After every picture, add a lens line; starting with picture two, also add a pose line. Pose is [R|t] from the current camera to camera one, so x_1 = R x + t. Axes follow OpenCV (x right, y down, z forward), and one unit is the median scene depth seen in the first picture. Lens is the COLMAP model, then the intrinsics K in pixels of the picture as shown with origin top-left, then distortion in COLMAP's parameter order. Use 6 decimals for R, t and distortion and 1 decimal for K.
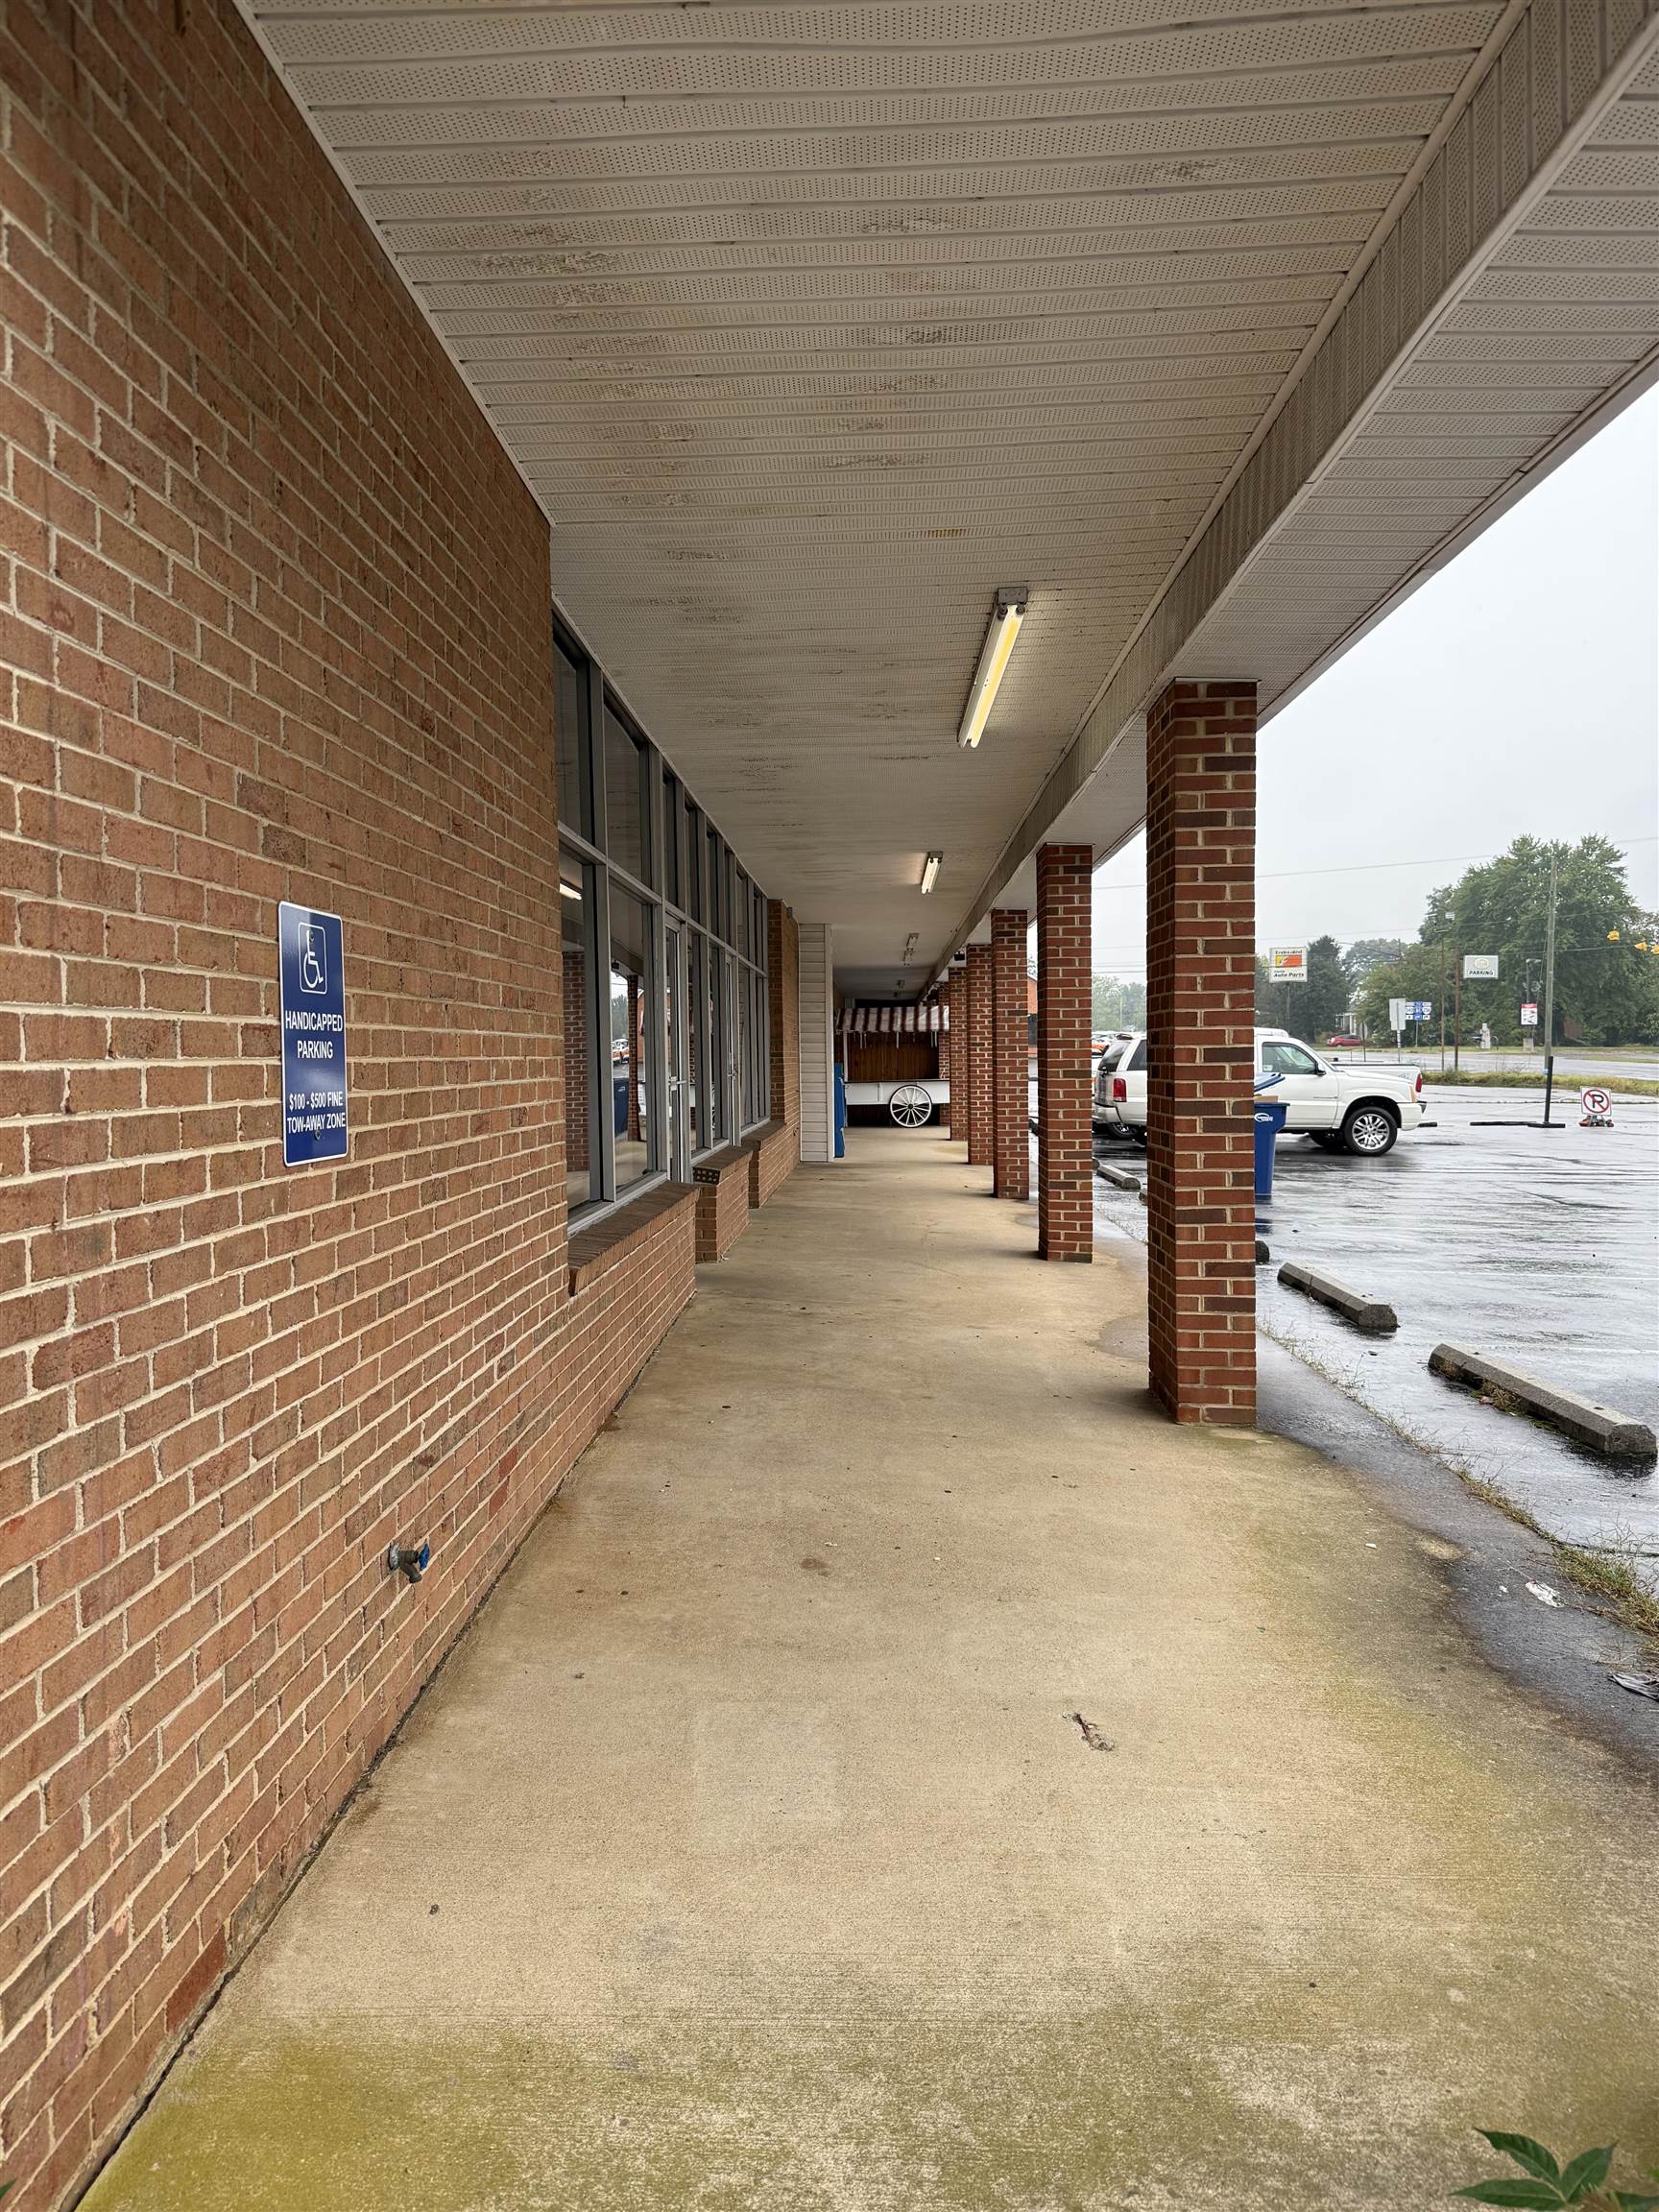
lens RADIAL K [[1565.4, 0, 812.7], [0, 1565.4, 1114.7], [0, 0, 1]] dist [0.129730, -0.242996]
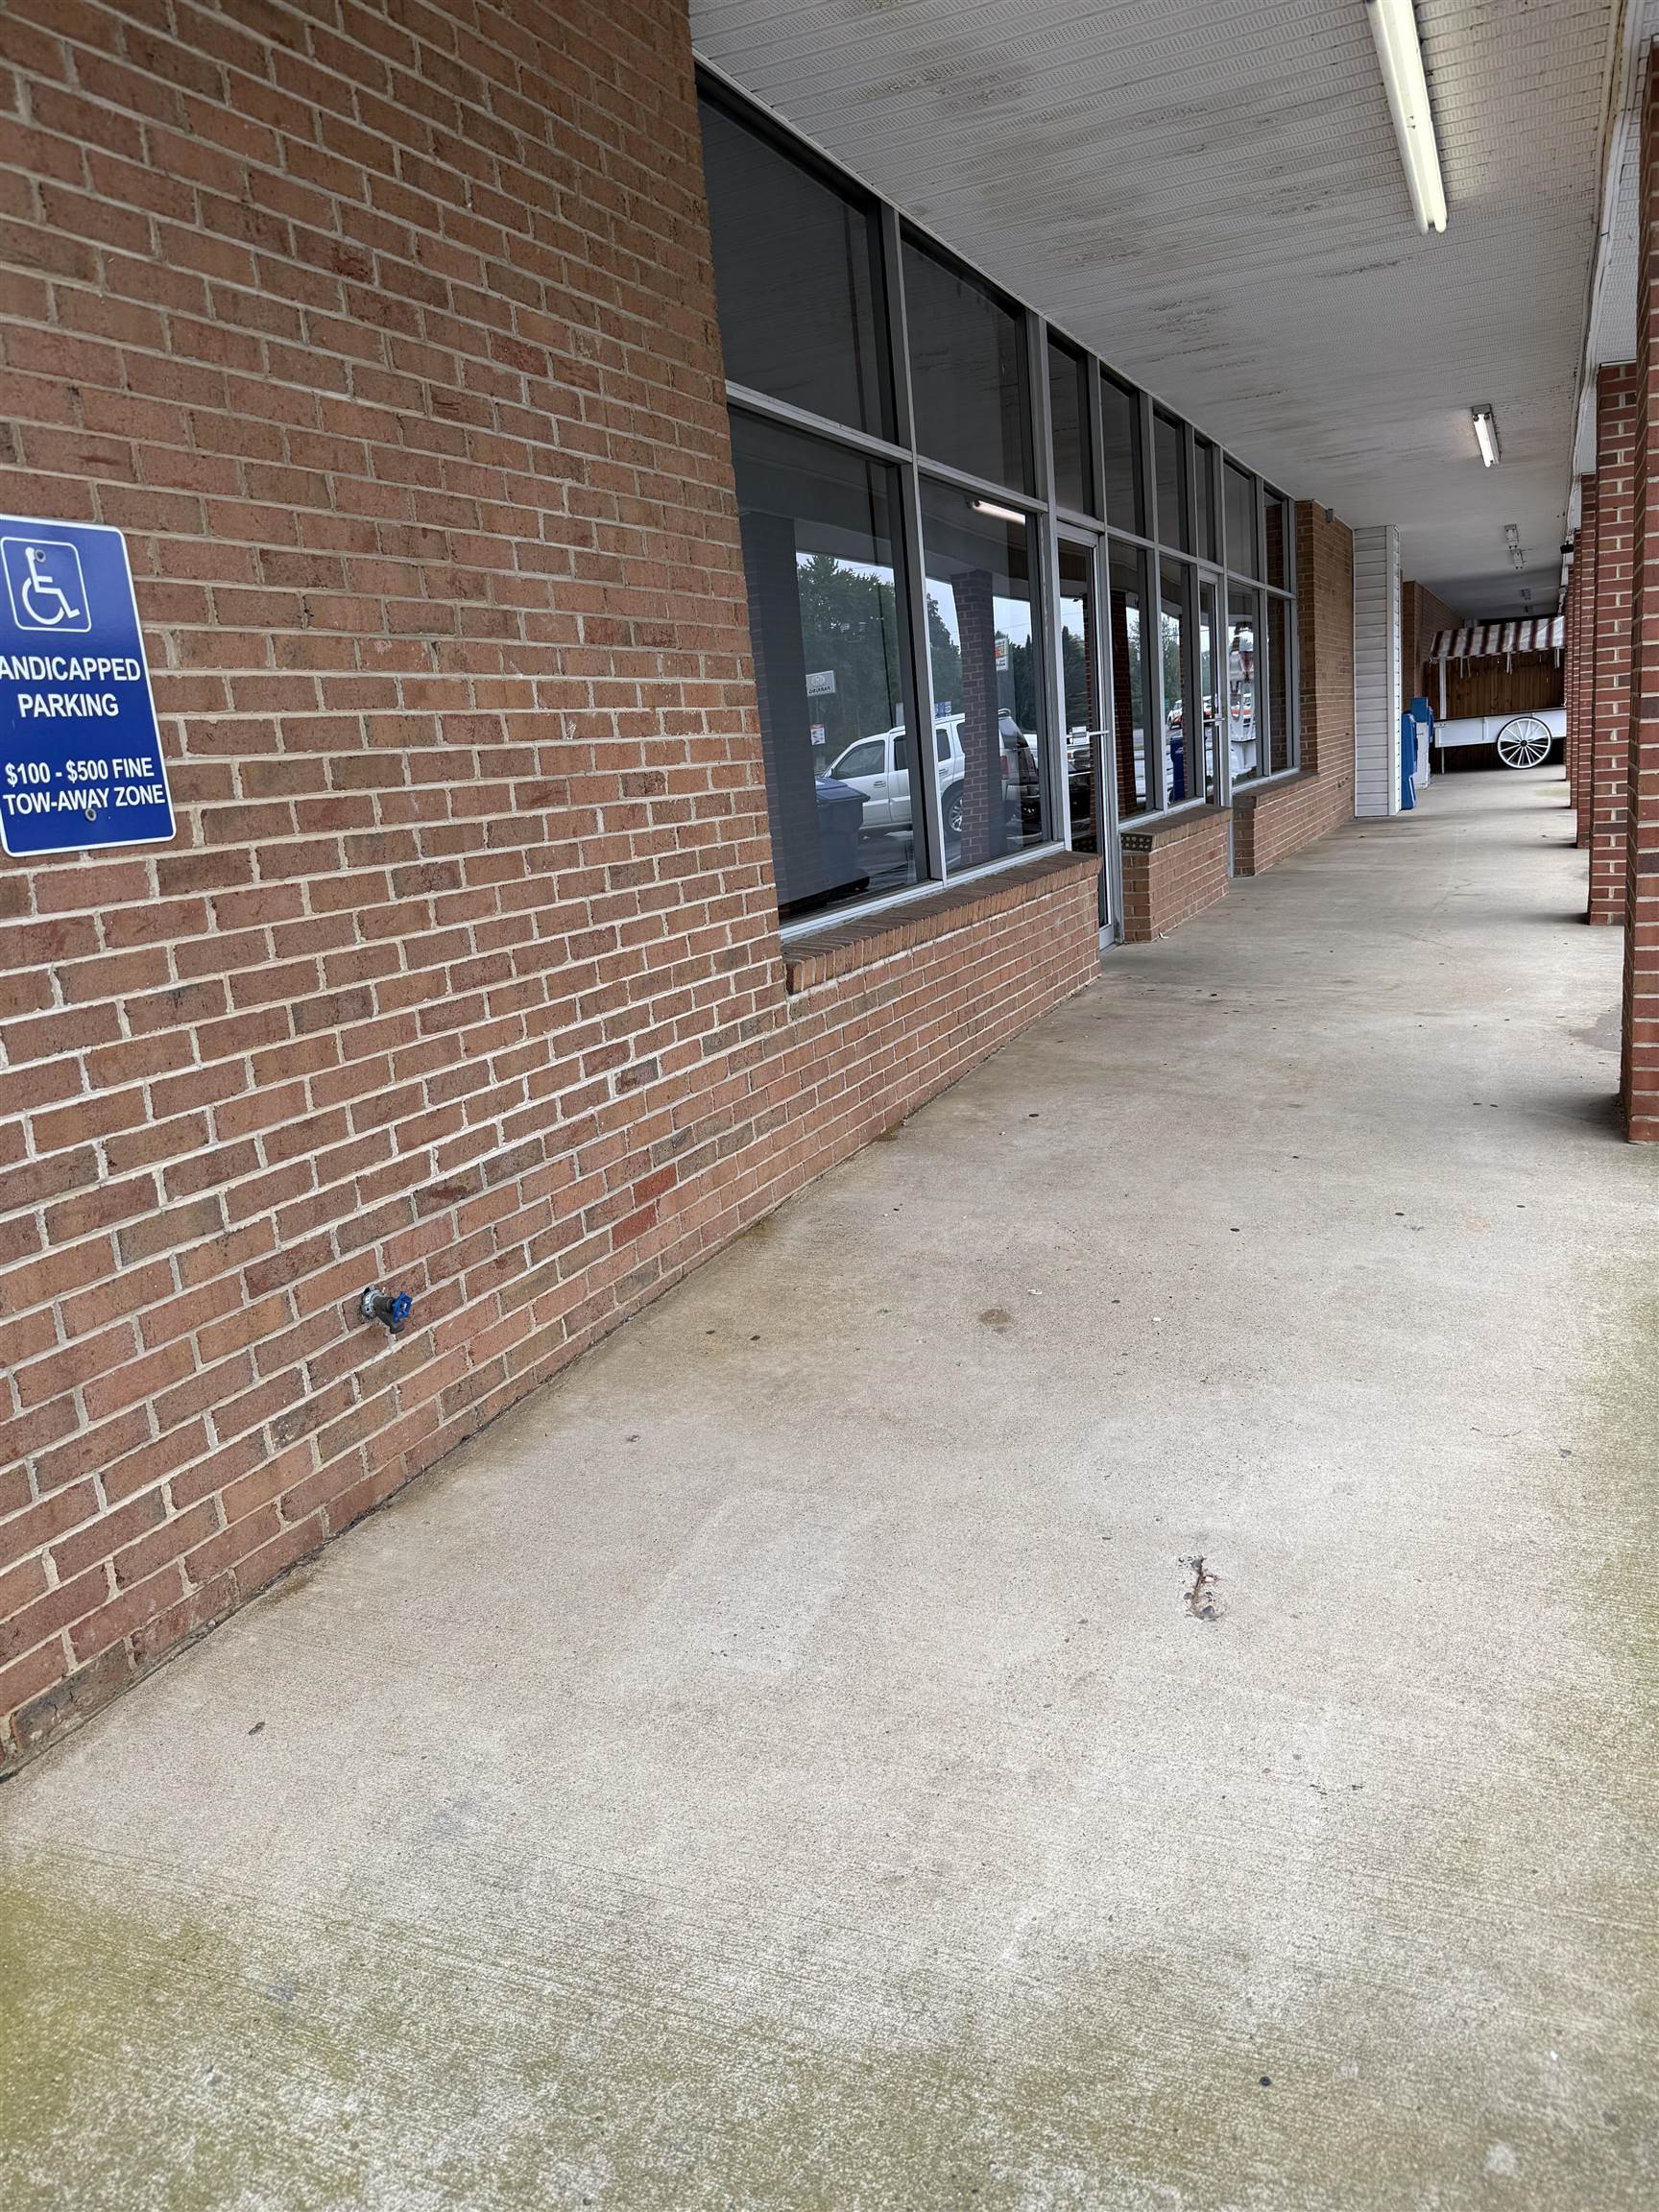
lens RADIAL K [[1546.3, 0, 835.6], [0, 1546.3, 1117.4], [0, 0, 1]] dist [0.145526, -0.233185]
pose [[0.926456, 0.016438, -0.376043, 0.226508], [0.061525, 0.978996, 0.194373, 0.020471], [0.371340, -0.203215, 0.905986, 0.257740]]
